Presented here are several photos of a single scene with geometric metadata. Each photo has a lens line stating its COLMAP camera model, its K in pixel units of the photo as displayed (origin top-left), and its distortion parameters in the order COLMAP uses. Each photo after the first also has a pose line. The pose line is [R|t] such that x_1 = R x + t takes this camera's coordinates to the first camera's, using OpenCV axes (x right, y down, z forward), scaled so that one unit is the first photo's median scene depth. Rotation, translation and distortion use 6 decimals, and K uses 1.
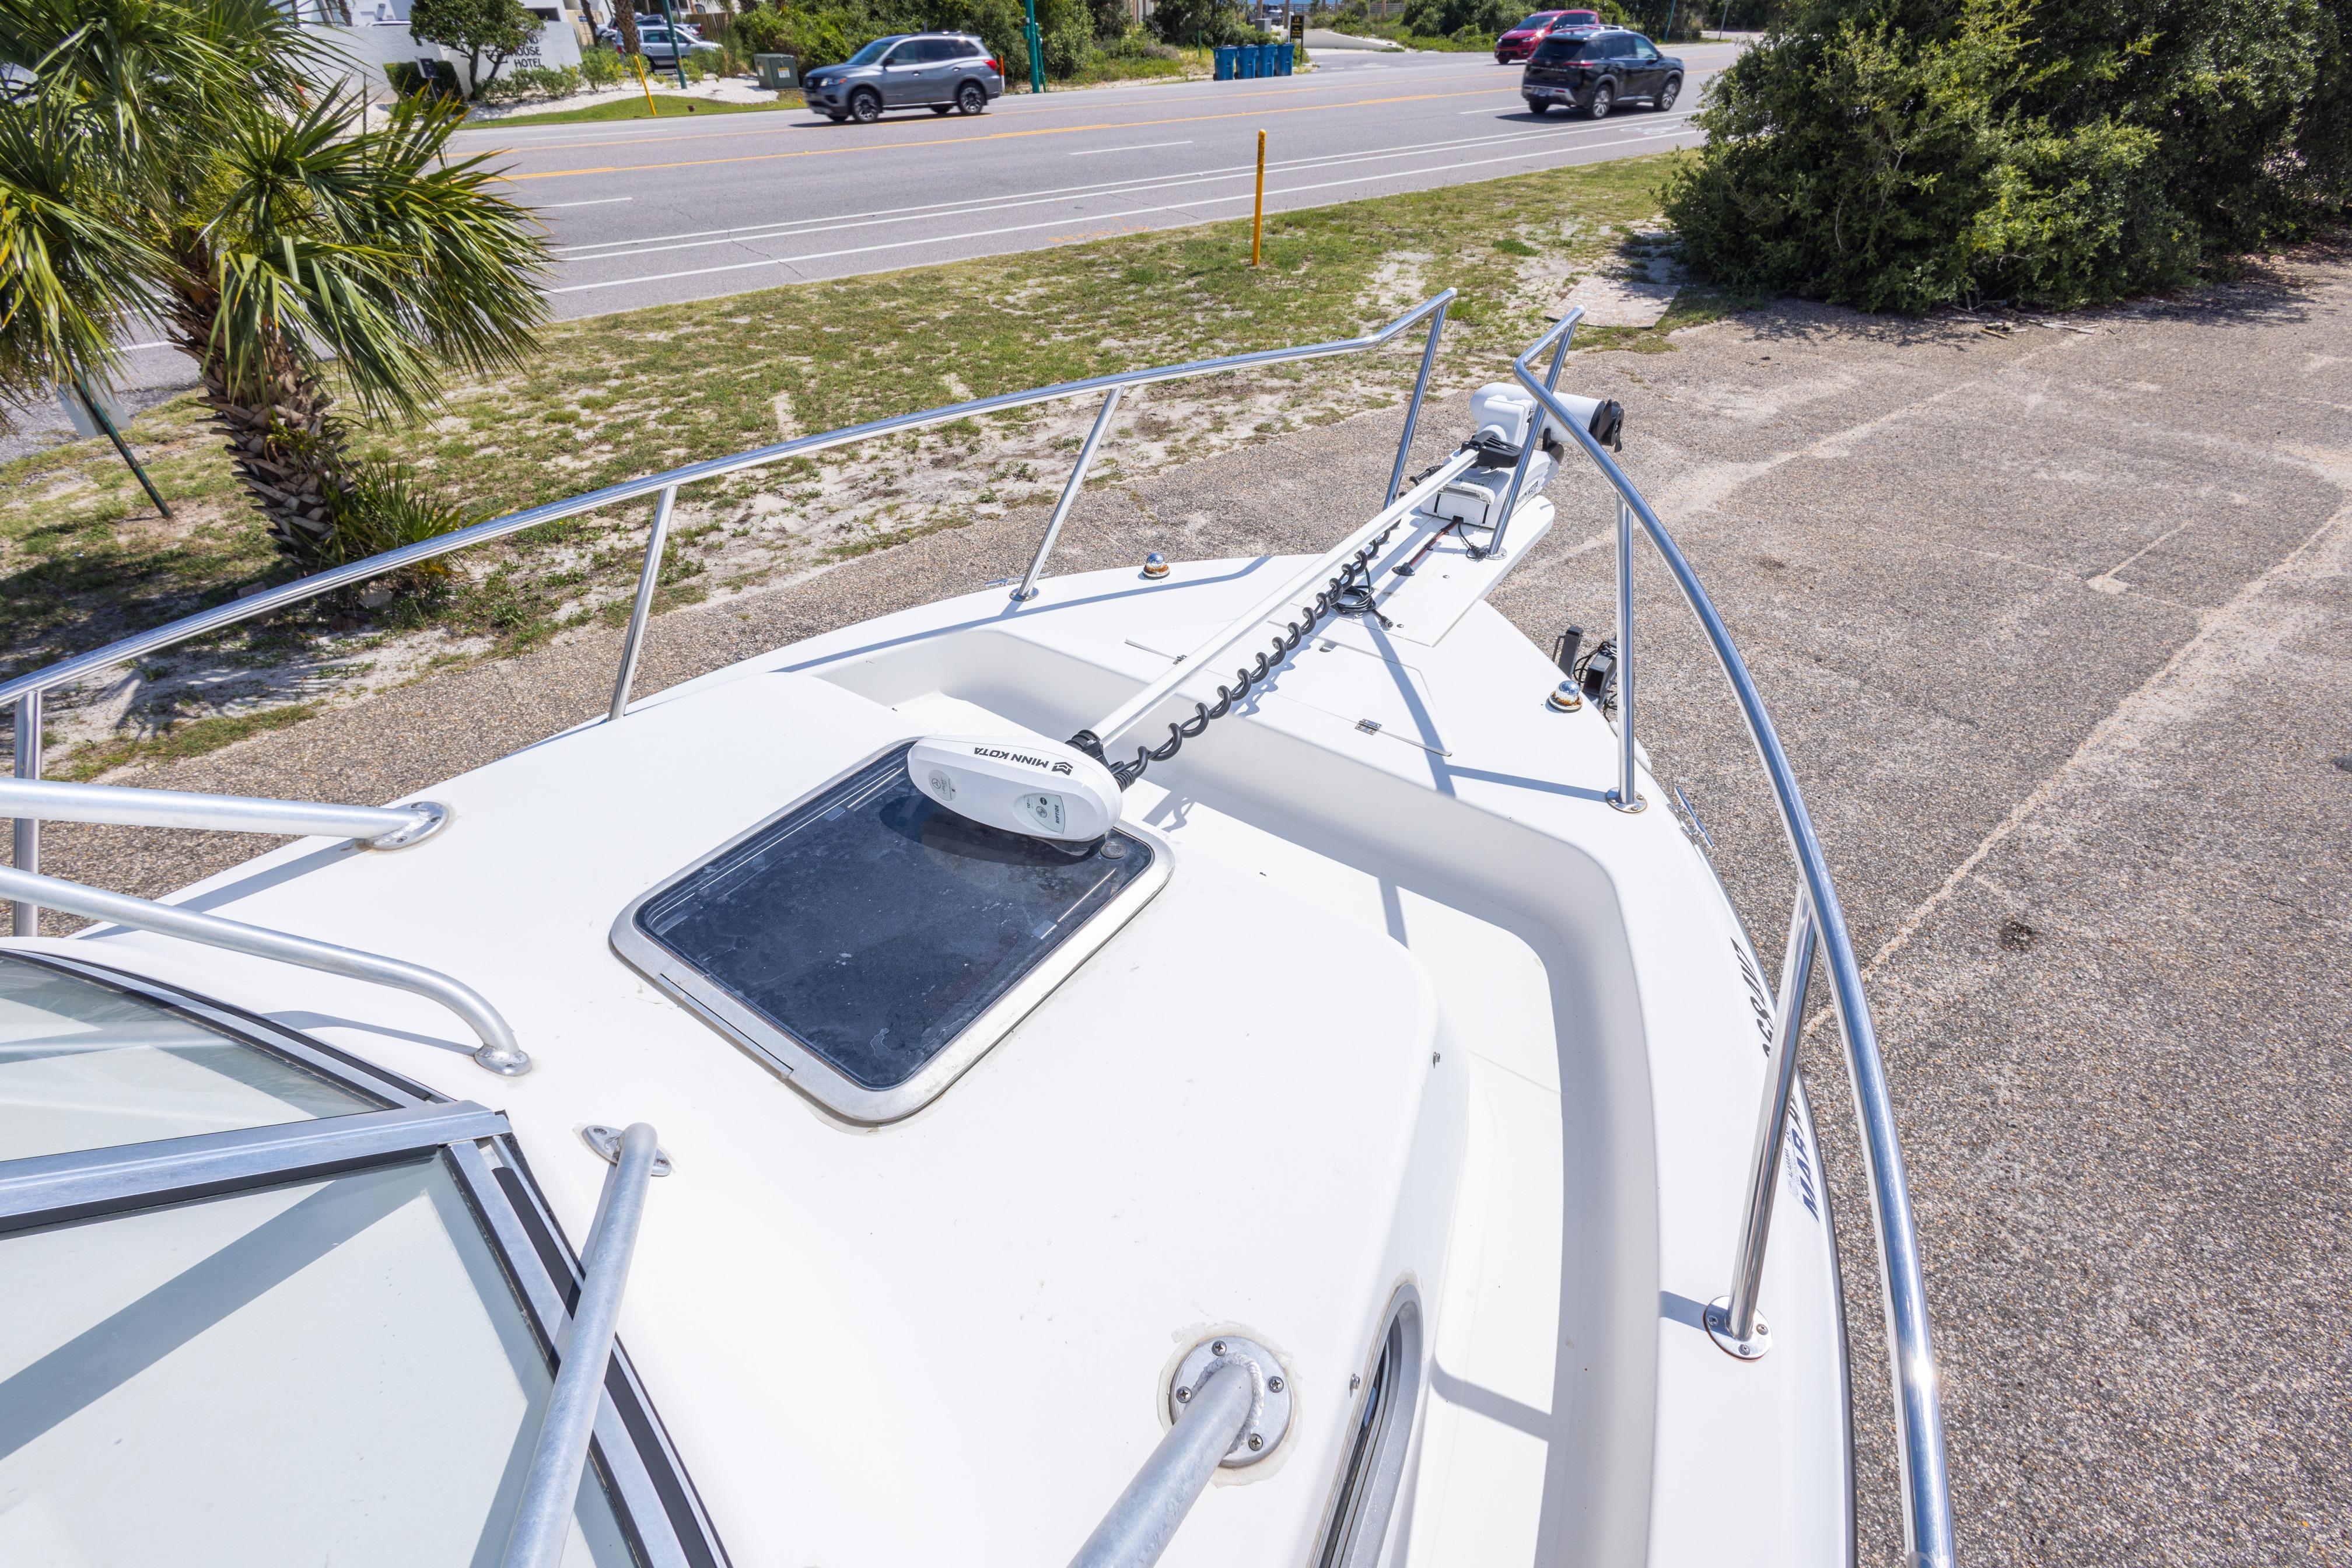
lens RADIAL K [[1075.9, 0, 1187.2], [0, 1075.9, 781.0], [0, 0, 1]] dist [0.016689, -0.006653]
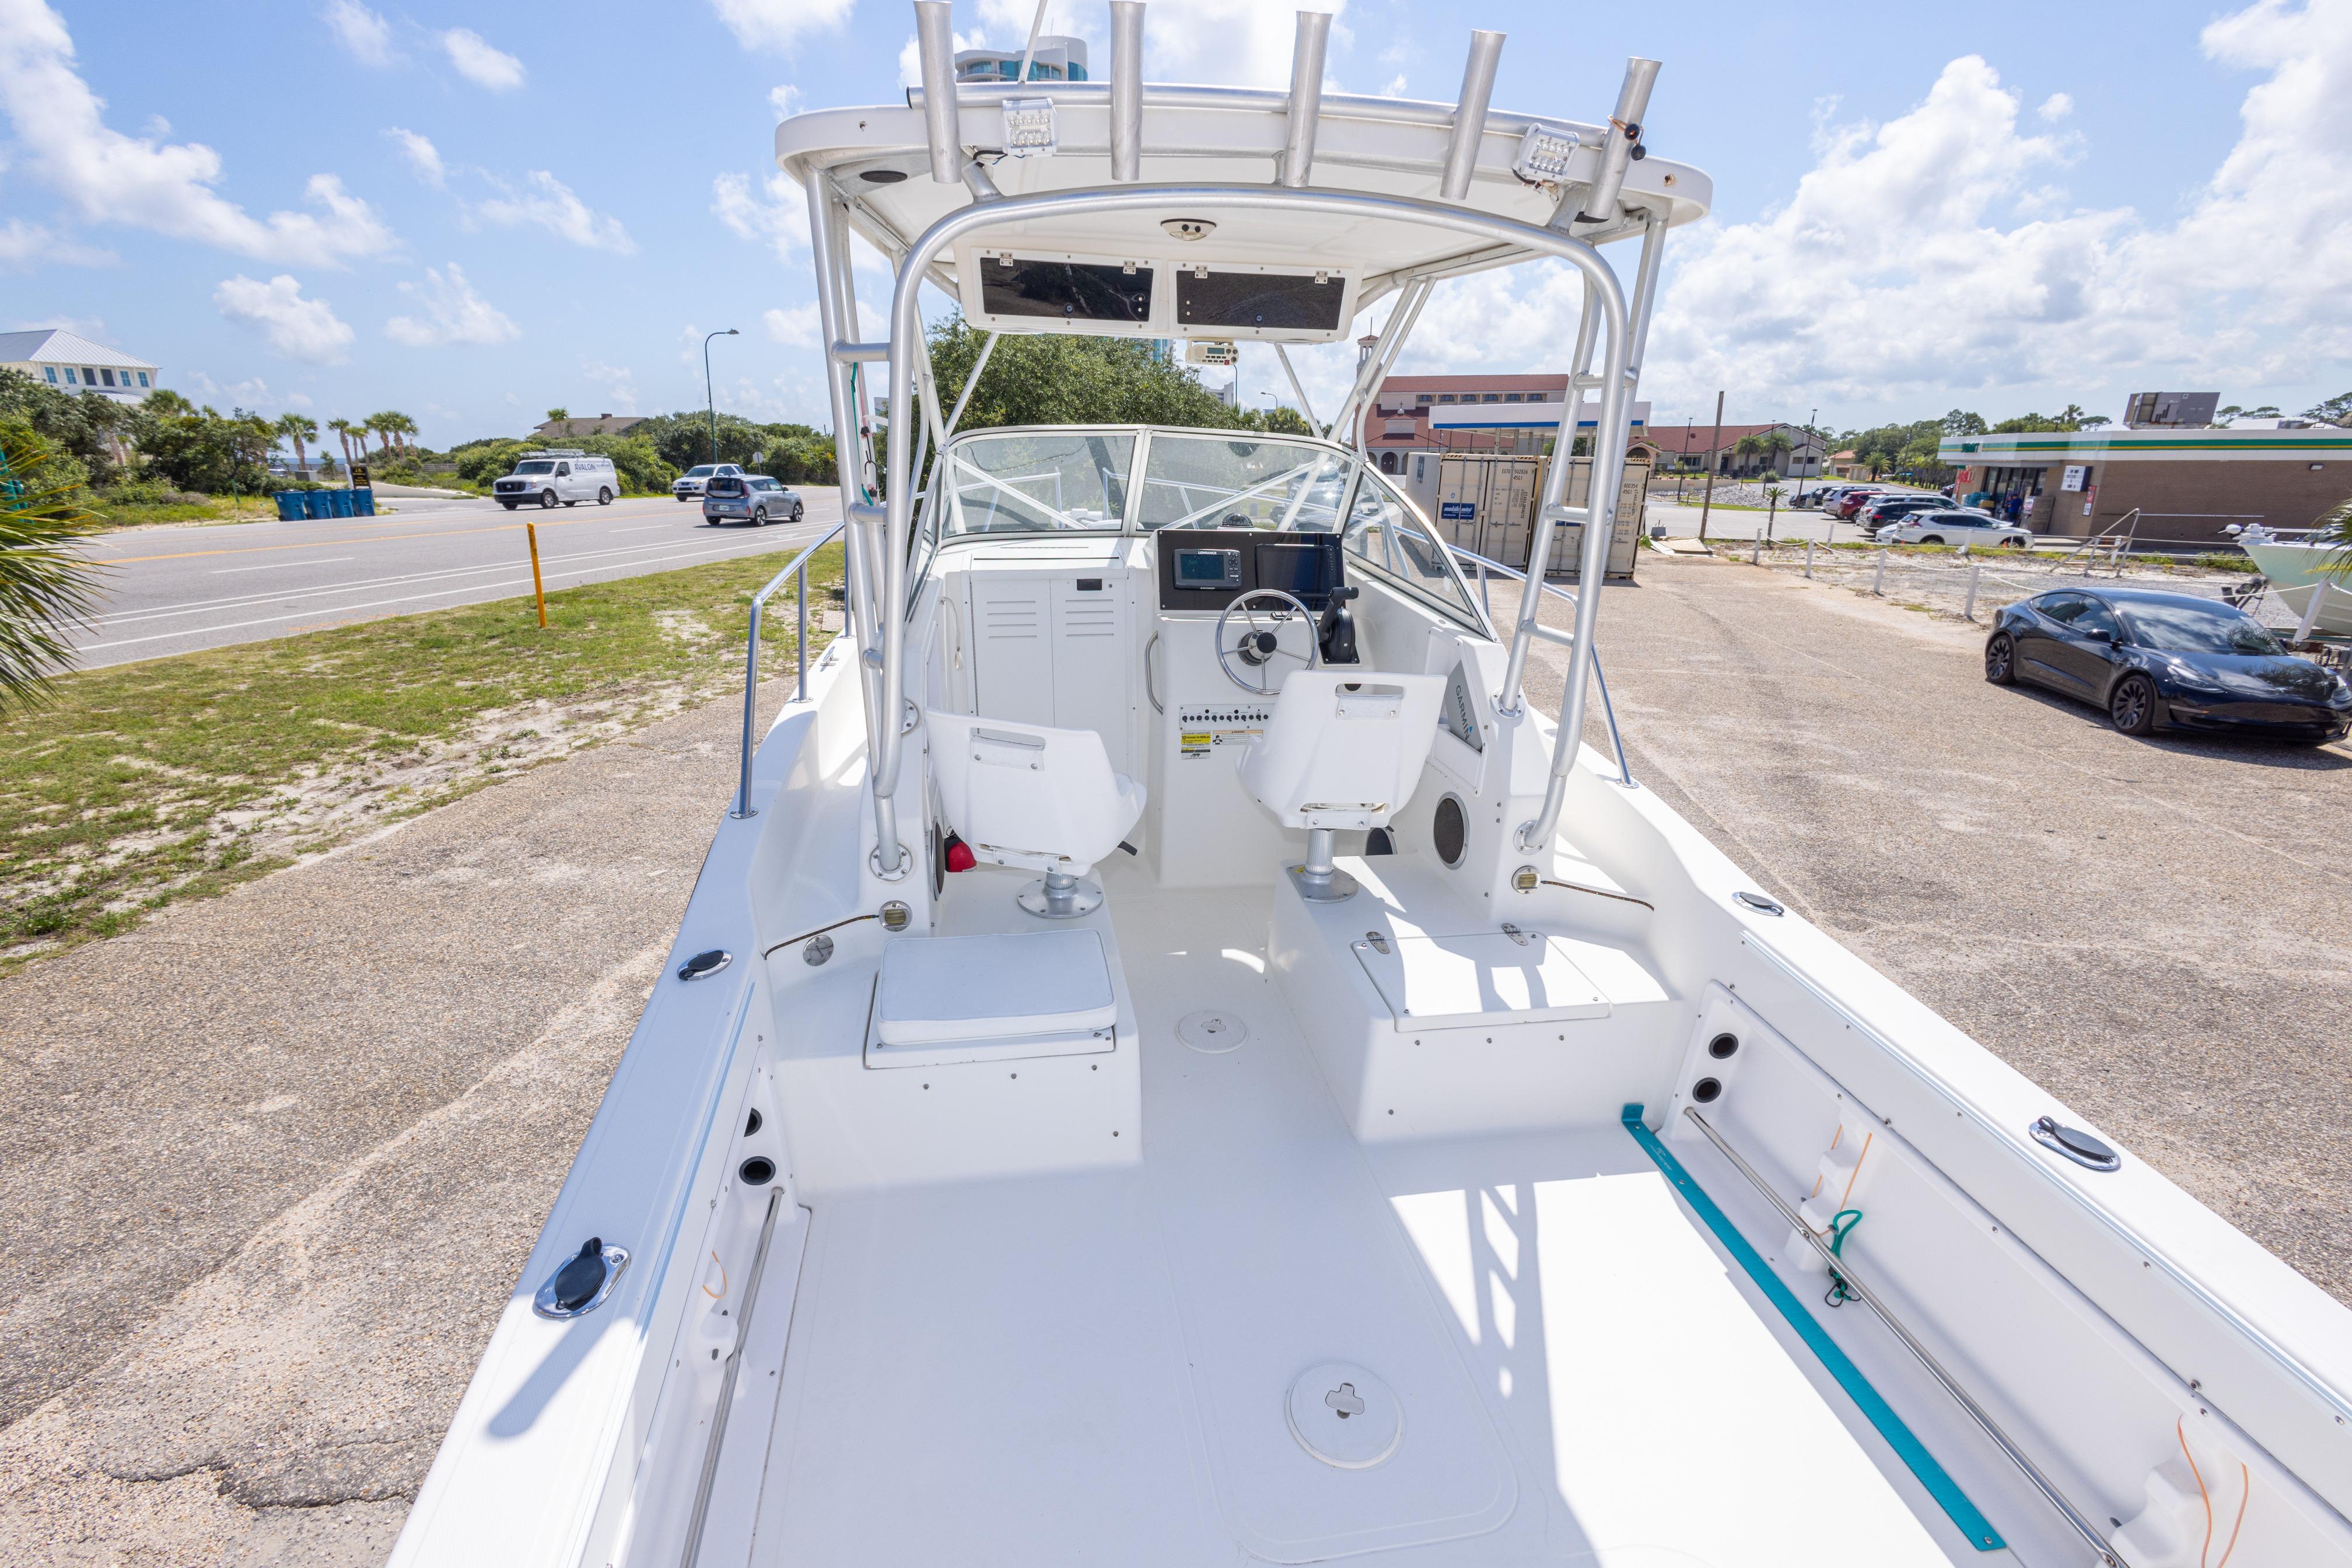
lens RADIAL K [[1073.8, 0, 1179.2], [0, 1073.8, 782.9], [0, 0, 1]] dist [0.014596, -0.005684]
pose [[0.721030, -0.191643, 0.665874, -0.306596], [0.403081, 0.897664, -0.178116, 0.177589], [-0.563597, 0.396828, 0.724490, -0.167895]]
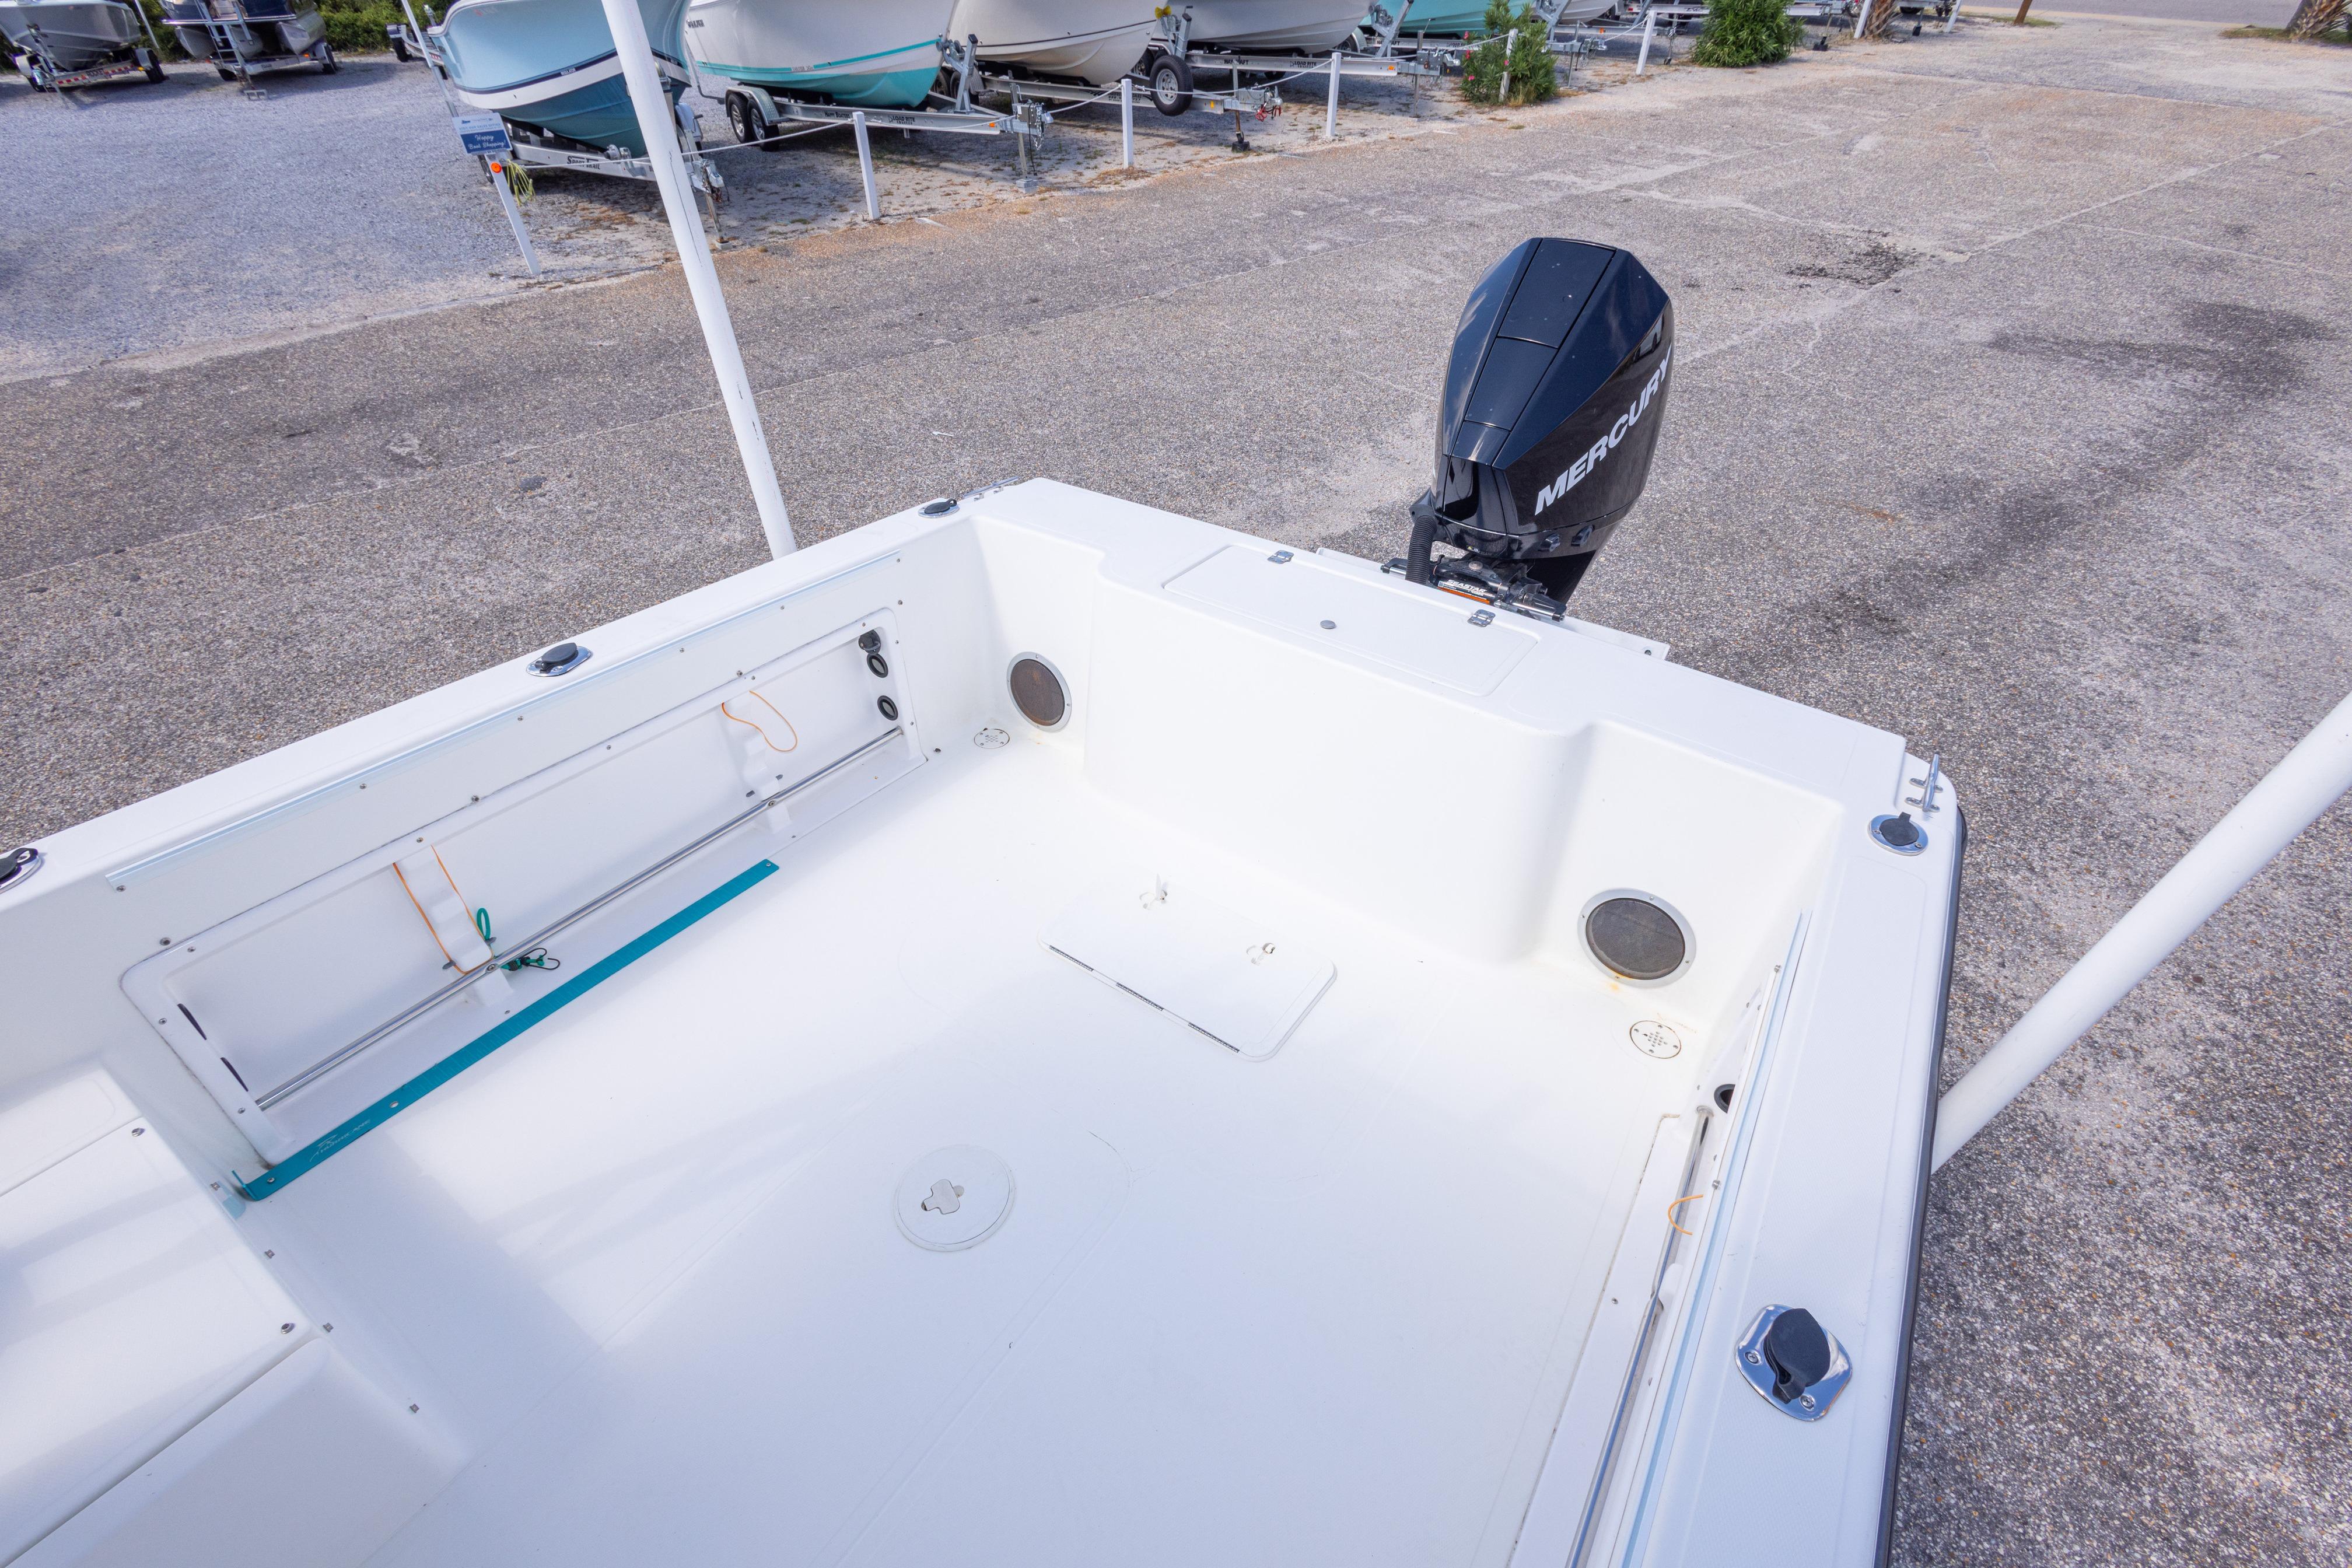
lens RADIAL K [[1080.9, 0, 1177.7], [0, 1080.9, 794.7], [0, 0, 1]] dist [0.014002, -0.005845]
pose [[-0.999785, 0.002771, 0.020538, -0.236368], [0.020636, 0.224383, 0.974283, 0.079030], [-0.001908, 0.974497, -0.224392, -0.050597]]
